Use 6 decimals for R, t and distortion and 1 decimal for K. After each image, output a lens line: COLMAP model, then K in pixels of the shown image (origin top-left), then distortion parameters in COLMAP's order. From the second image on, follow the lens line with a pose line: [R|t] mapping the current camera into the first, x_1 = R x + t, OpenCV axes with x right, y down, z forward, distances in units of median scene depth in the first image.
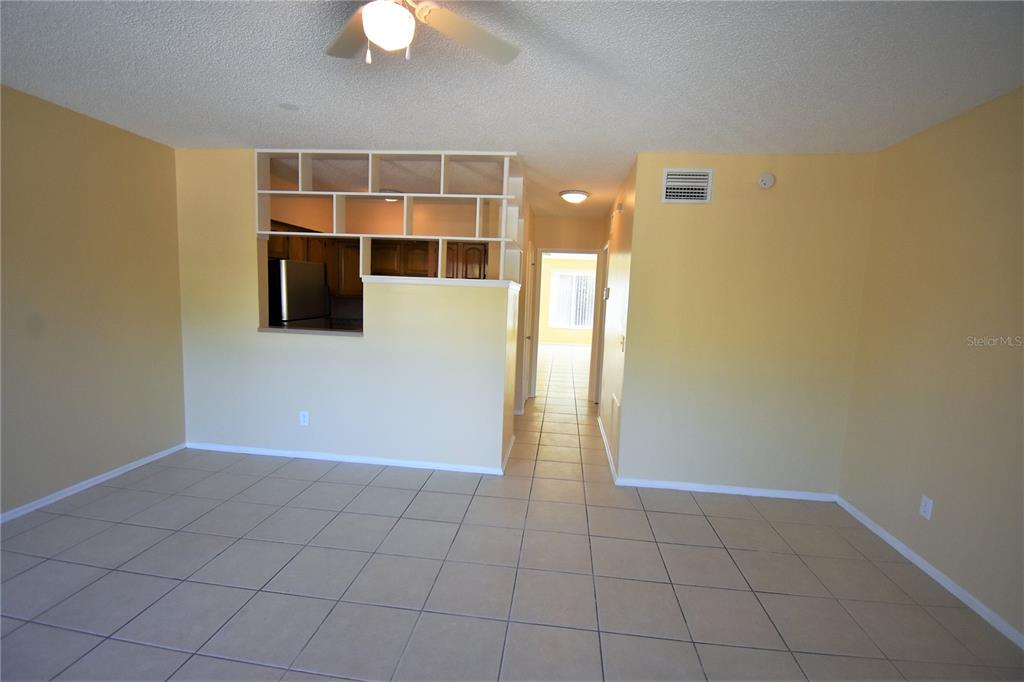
lens RADIAL K [[454.4, 0, 508.2], [0, 454.4, 338.1], [0, 0, 1]] dist [0.027344, -0.030148]
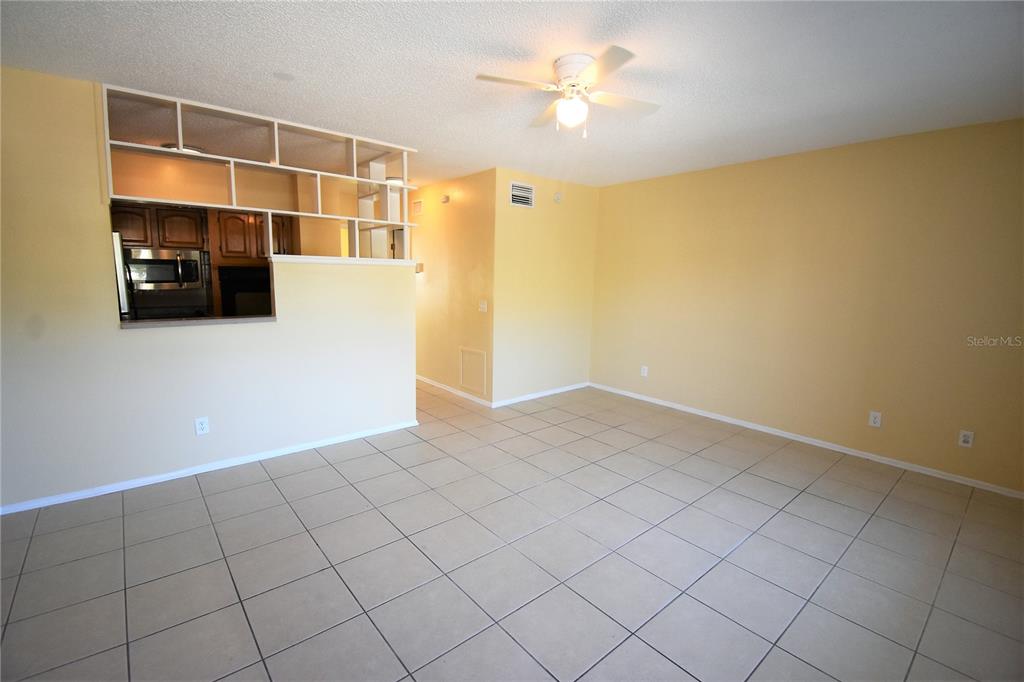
lens RADIAL K [[454.4, 0, 508.2], [0, 454.4, 338.1], [0, 0, 1]] dist [0.027344, -0.030148]
pose [[0.683722, -0.128640, 0.718314, -0.674712], [0.079369, 0.991609, 0.102037, -0.026539], [-0.725413, -0.012753, 0.688195, 0.014903]]
